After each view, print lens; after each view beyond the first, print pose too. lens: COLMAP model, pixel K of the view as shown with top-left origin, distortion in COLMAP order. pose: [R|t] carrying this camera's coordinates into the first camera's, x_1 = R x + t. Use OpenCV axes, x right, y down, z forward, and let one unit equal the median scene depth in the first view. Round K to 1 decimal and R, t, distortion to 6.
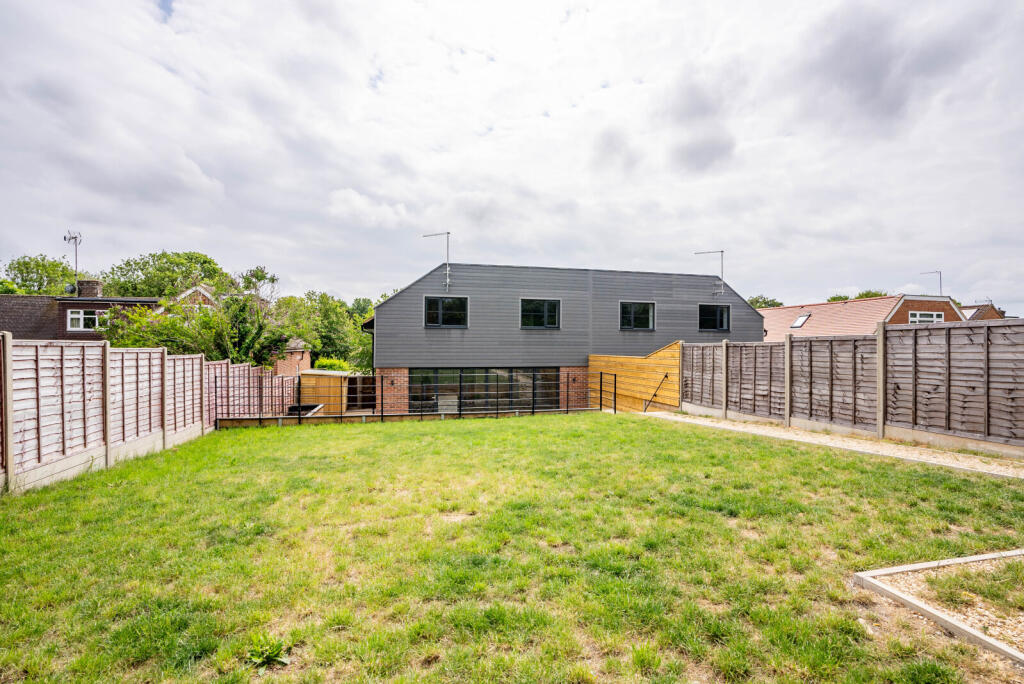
lens RADIAL K [[493.0, 0, 512.0], [0, 493.0, 342.0], [0, 0, 1]] dist [-0.065884, 0.029356]
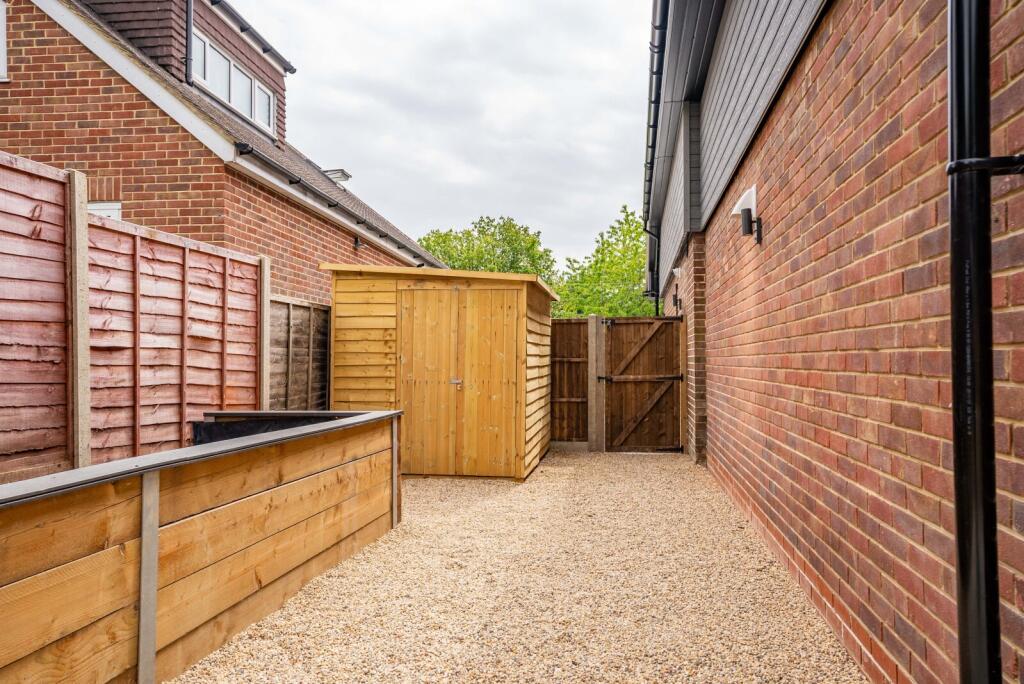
lens RADIAL K [[726.4, 0, 512.0], [0, 726.4, 342.0], [0, 0, 1]] dist [0.006451, 0.001462]
pose [[0.926719, -0.008038, -0.375670, -0.497686], [-0.000867, 0.999723, -0.023528, 0.211226], [0.375755, 0.022130, 0.926455, 1.508279]]
